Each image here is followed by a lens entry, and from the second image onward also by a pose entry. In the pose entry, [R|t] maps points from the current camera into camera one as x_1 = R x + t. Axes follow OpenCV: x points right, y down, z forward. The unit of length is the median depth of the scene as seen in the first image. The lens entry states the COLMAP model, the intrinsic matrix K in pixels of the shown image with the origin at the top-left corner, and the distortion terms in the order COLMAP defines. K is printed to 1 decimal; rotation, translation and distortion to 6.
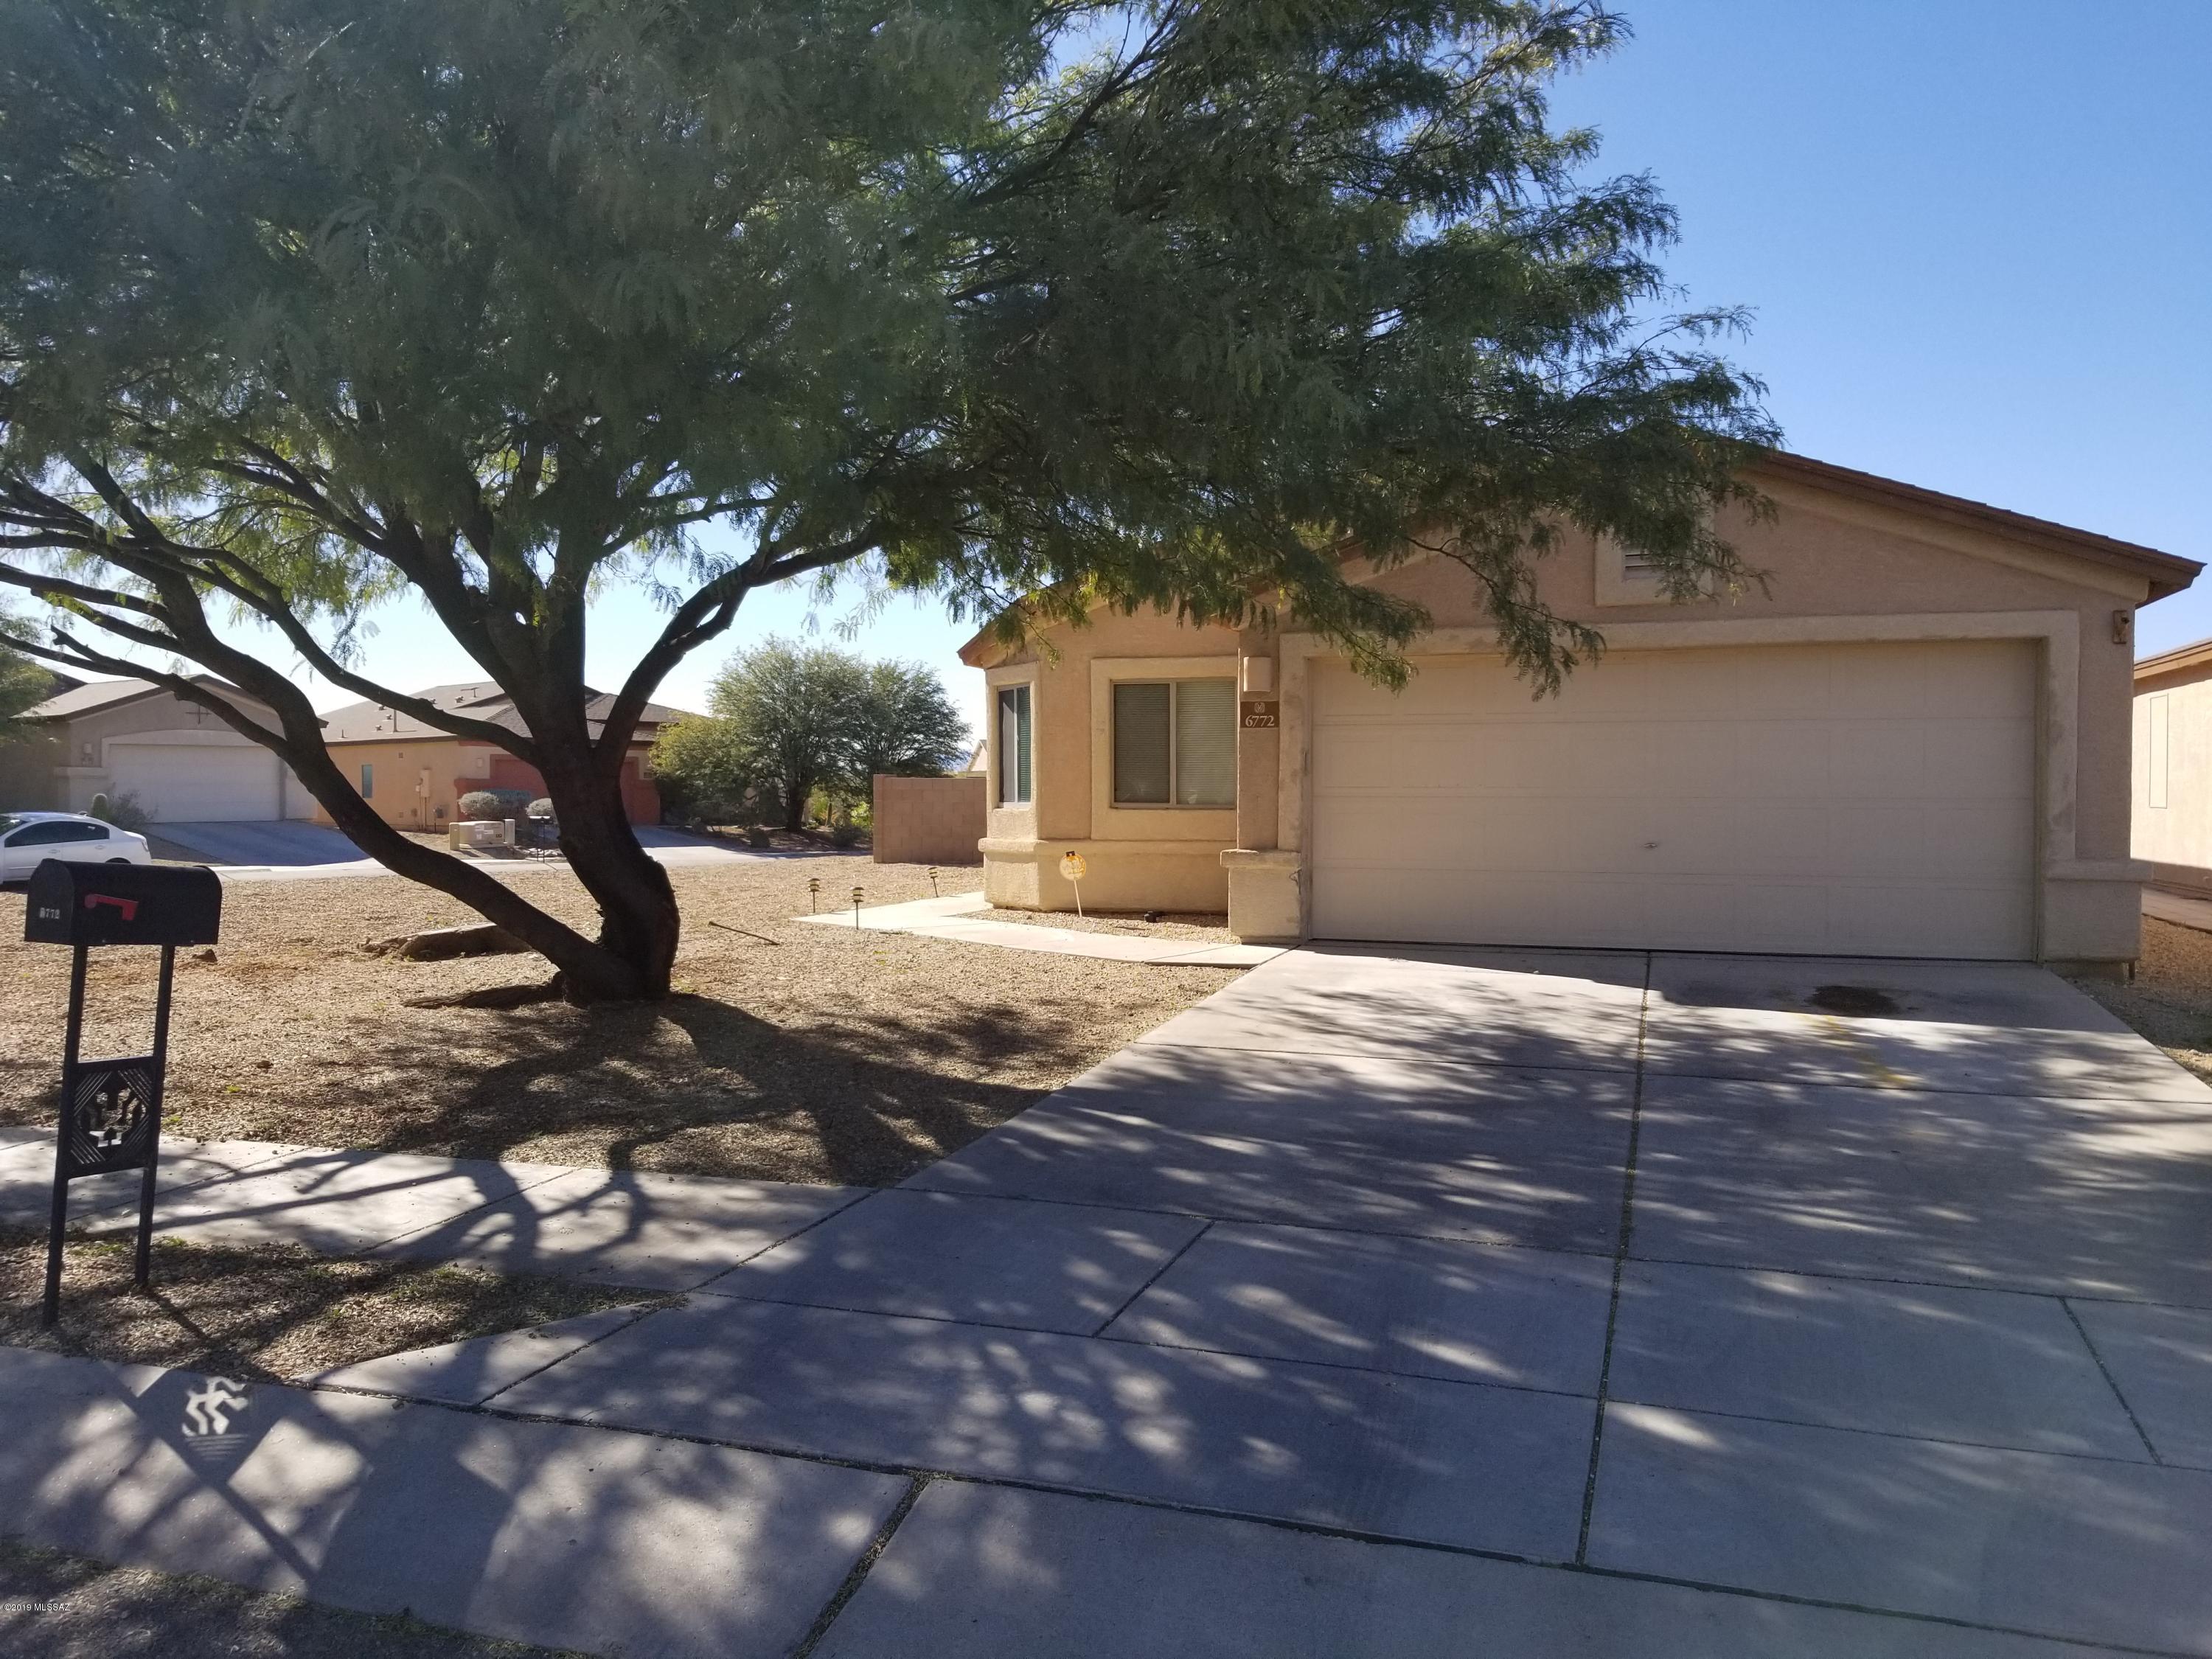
lens RADIAL K [[1728.1, 0, 1106.0], [0, 1728.1, 829.5], [0, 0, 1]] dist [0.048630, -0.093844]
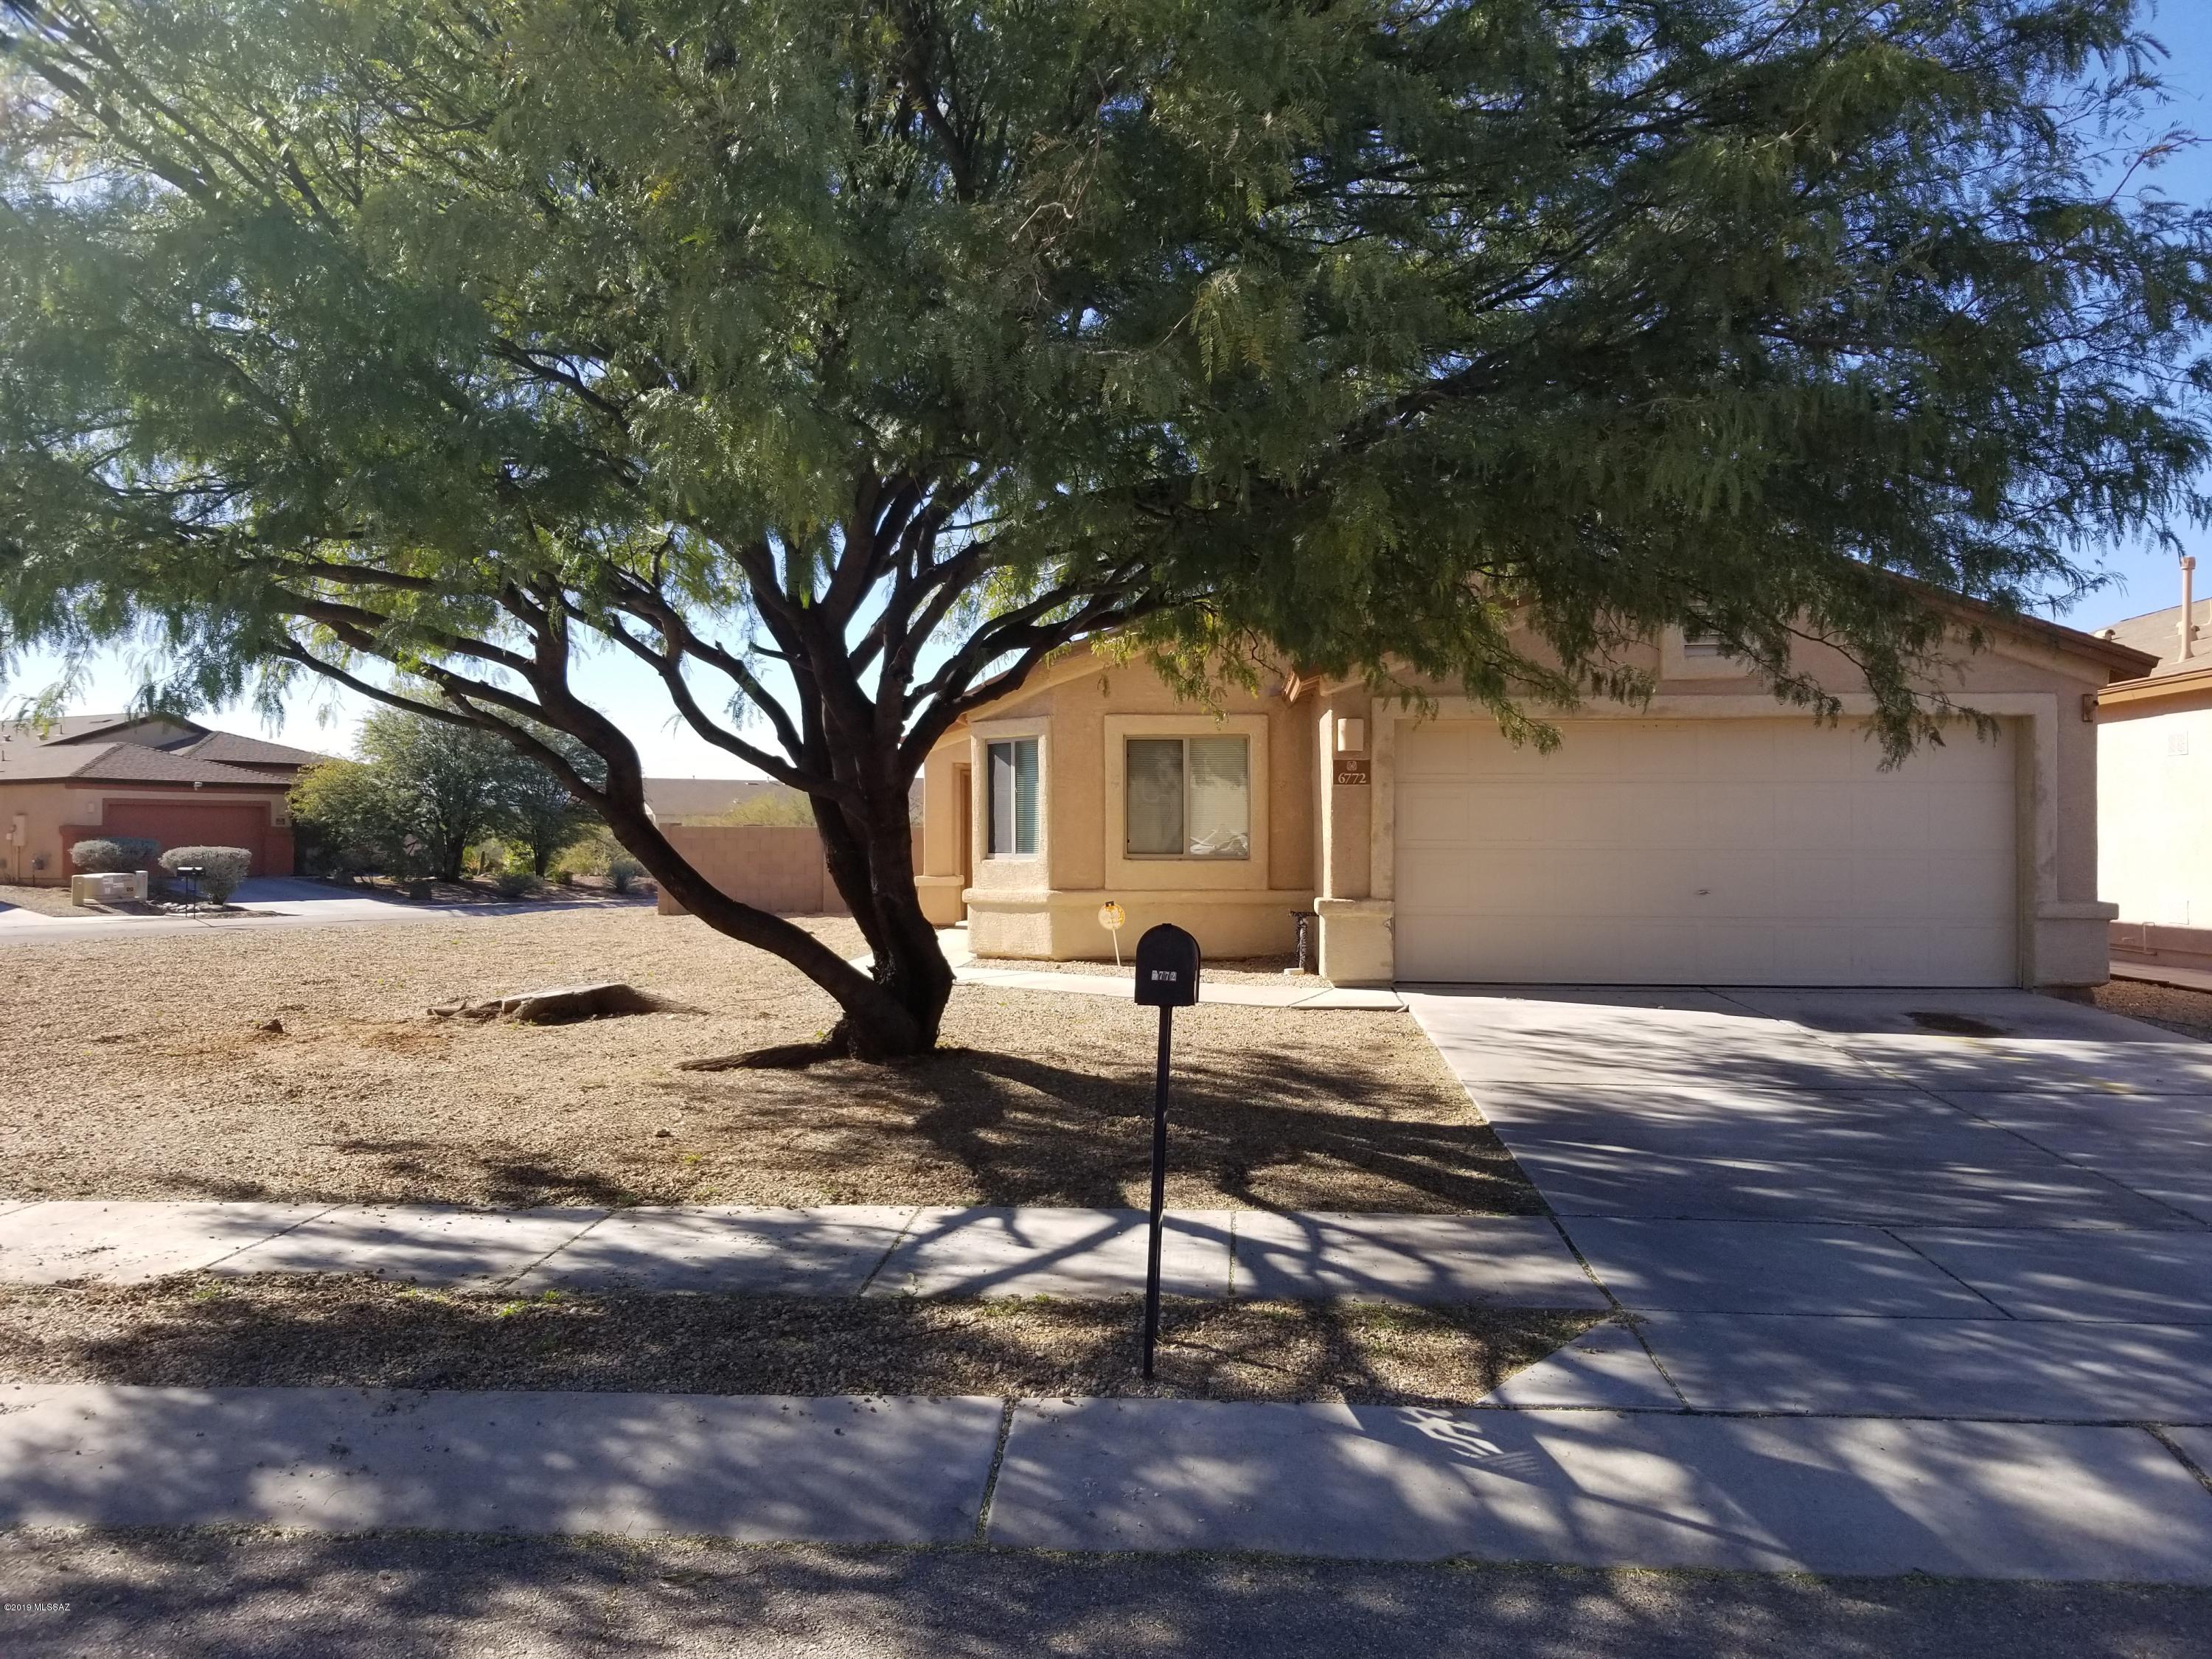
lens RADIAL K [[1732.7, 0, 1109.9], [0, 1732.7, 825.6], [0, 0, 1]] dist [0.078271, -0.142069]
pose [[0.969090, 0.000666, 0.246705, -0.414116], [0.006296, 0.999604, -0.027432, -0.006374], [-0.246626, 0.028137, 0.968702, -0.004091]]
